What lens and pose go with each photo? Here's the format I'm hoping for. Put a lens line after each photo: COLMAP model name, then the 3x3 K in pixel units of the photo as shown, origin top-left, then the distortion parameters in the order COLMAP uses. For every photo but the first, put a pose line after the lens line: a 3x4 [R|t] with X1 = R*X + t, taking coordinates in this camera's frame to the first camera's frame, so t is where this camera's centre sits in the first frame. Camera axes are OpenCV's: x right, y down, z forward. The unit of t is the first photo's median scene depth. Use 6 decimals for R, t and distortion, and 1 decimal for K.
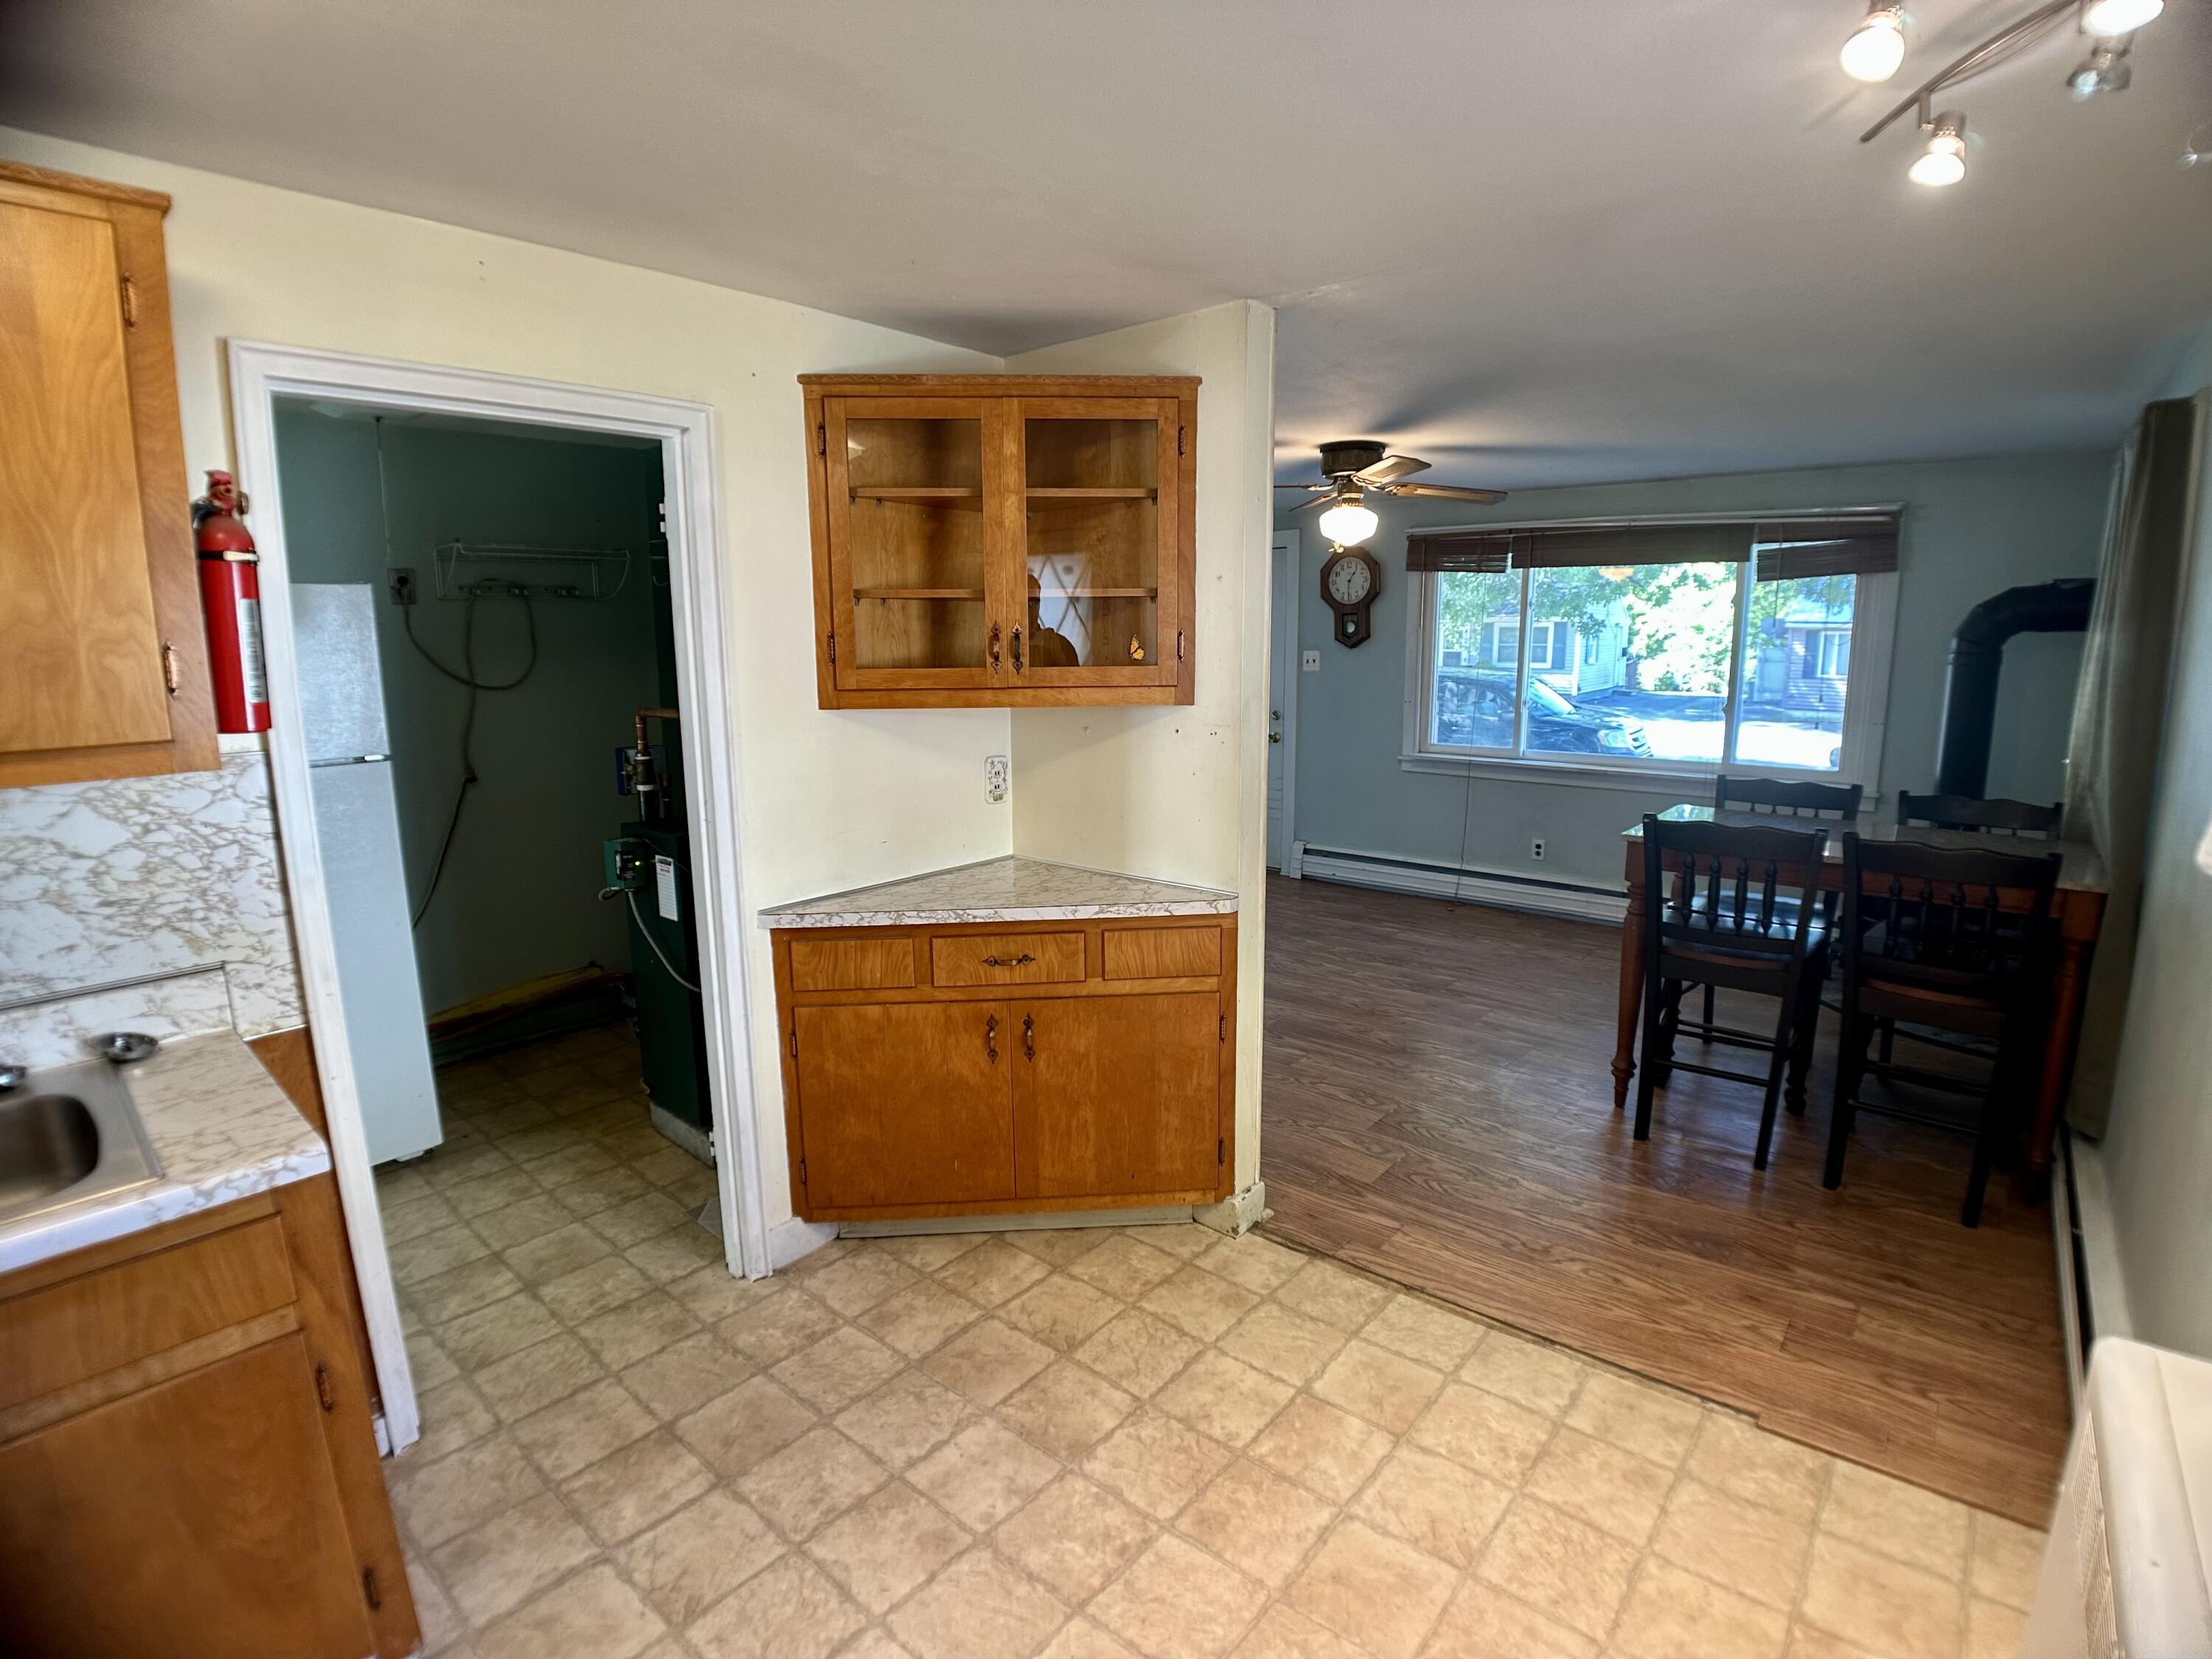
lens RADIAL K [[1062.7, 0, 1102.8], [0, 1062.7, 838.1], [0, 0, 1]] dist [-0.072216, 0.003014]
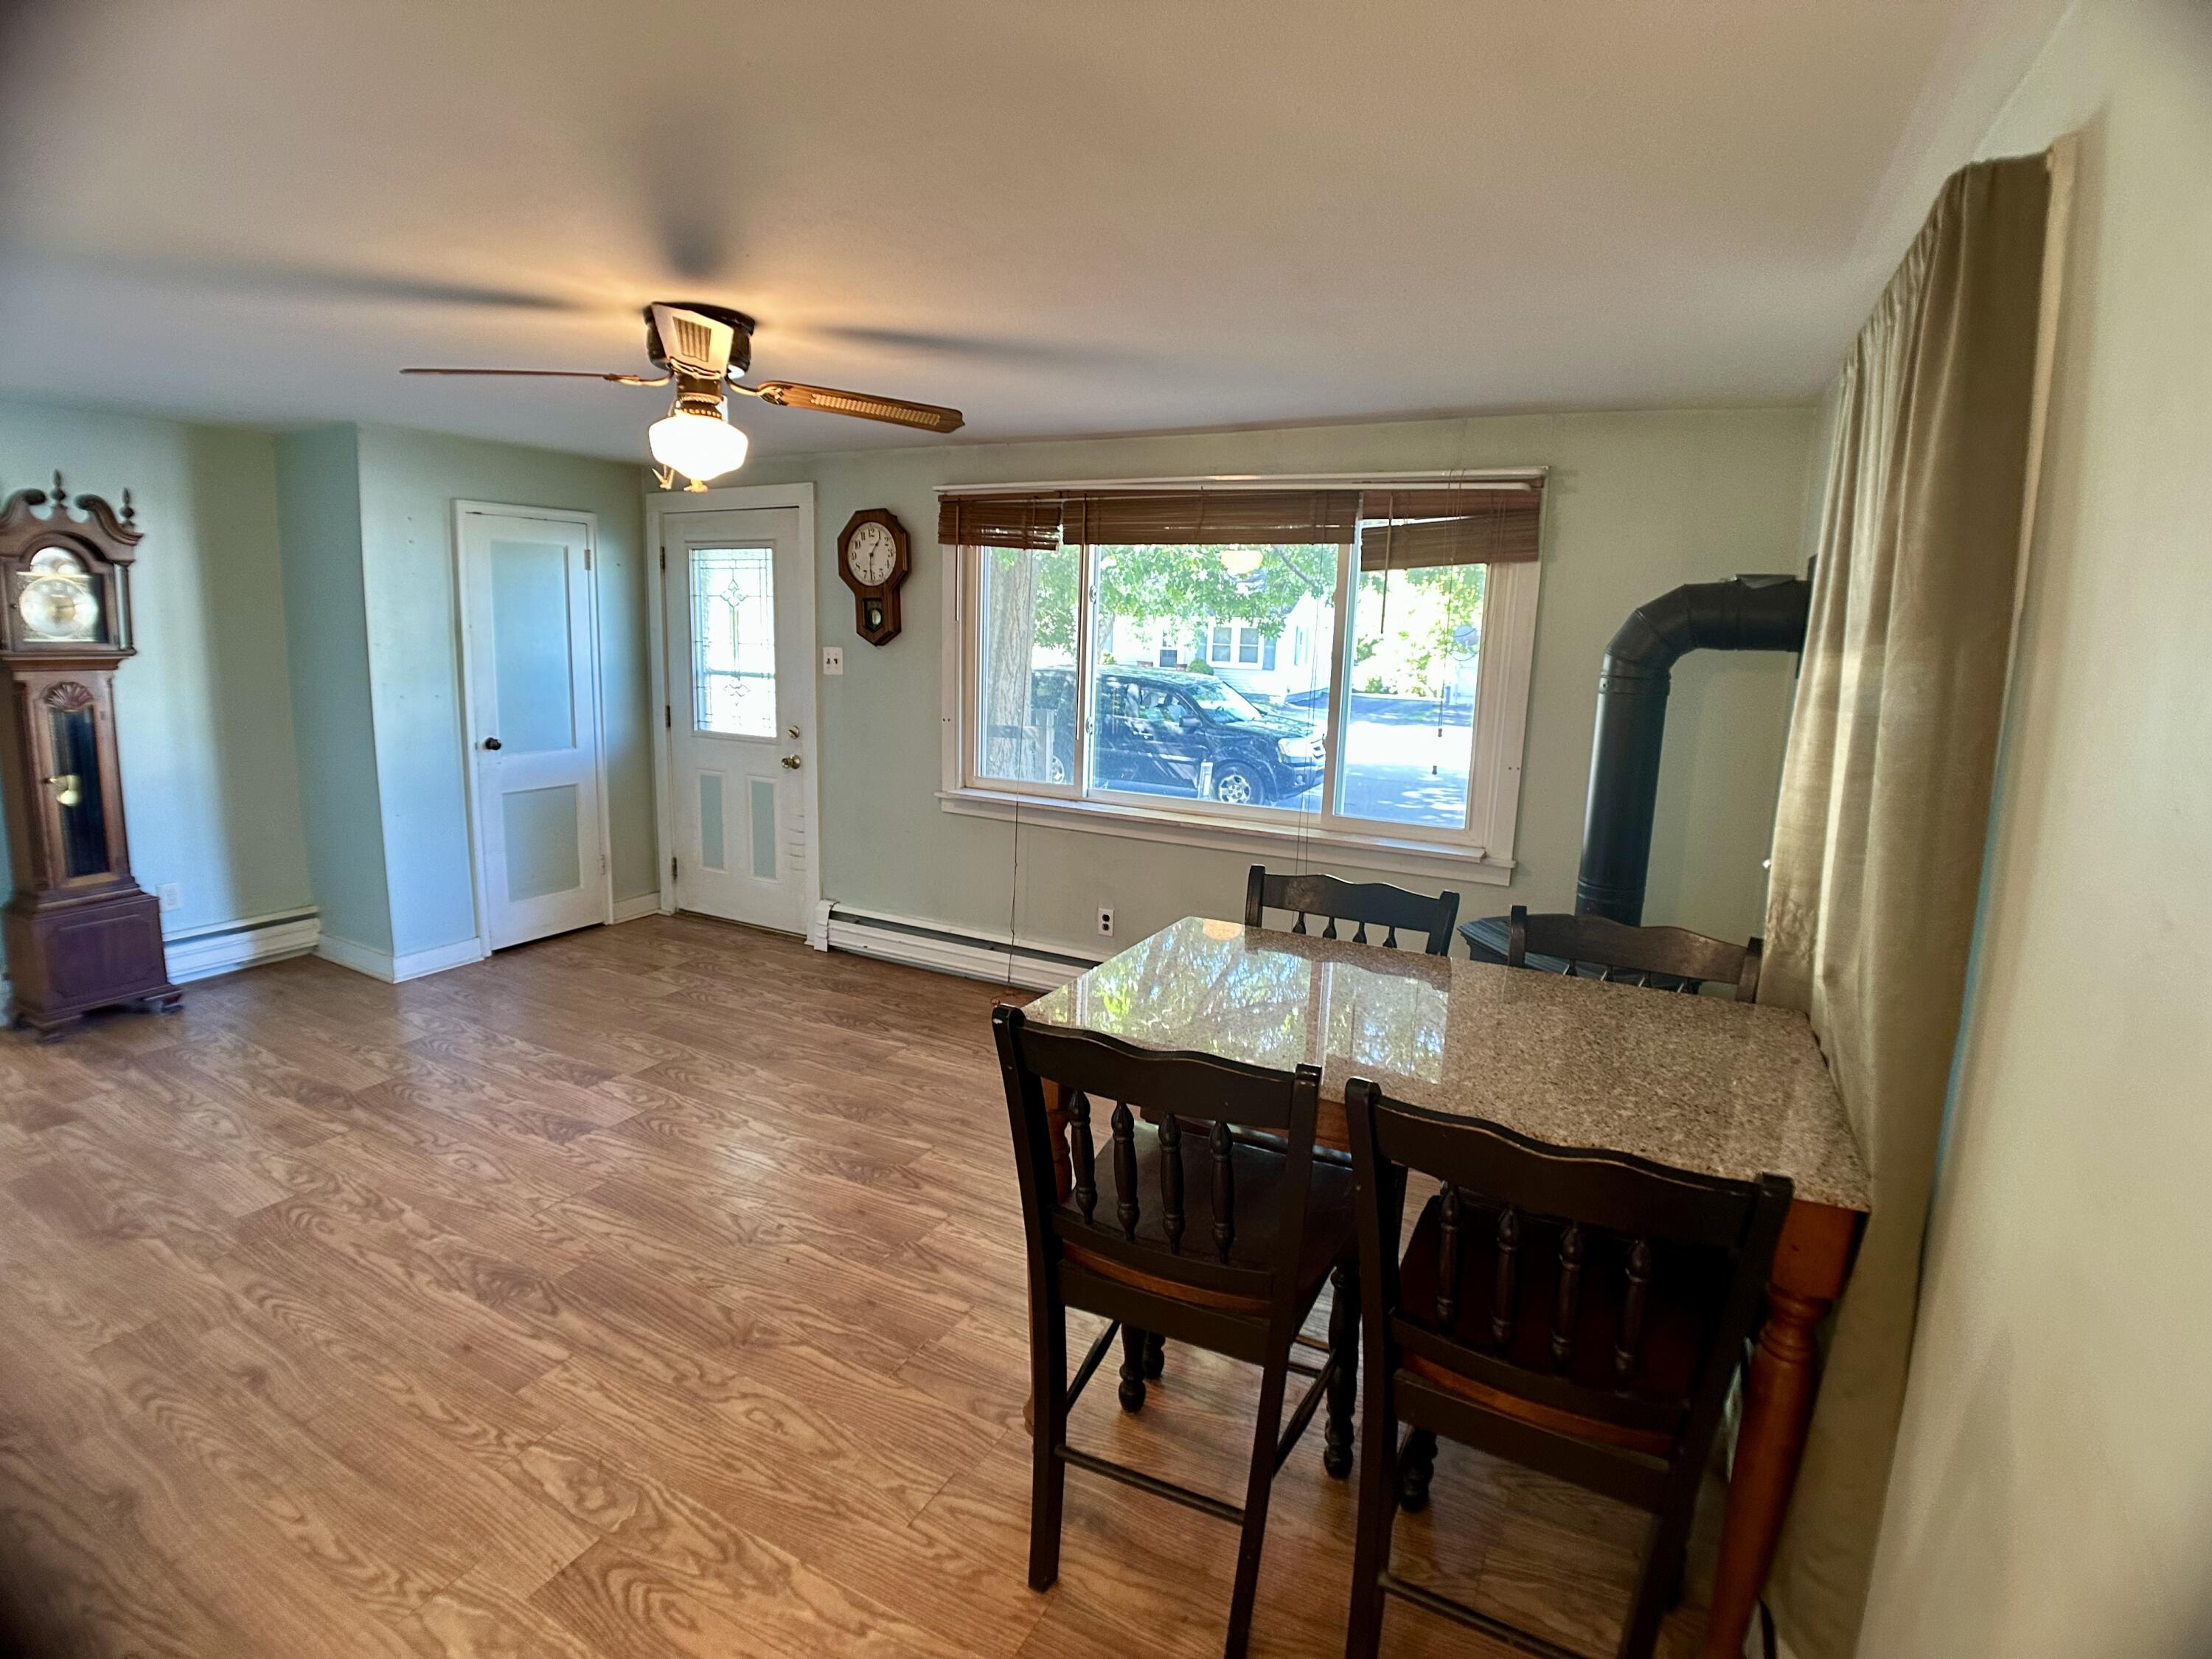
lens RADIAL K [[1062.7, 0, 1106.5], [0, 1062.7, 819.6], [0, 0, 1]] dist [-0.072216, 0.003014]
pose [[0.971972, -0.000627, 0.235098, 0.248730], [0.002573, 0.999965, -0.007971, -0.058960], [-0.235085, 0.008352, 0.971939, 0.277931]]
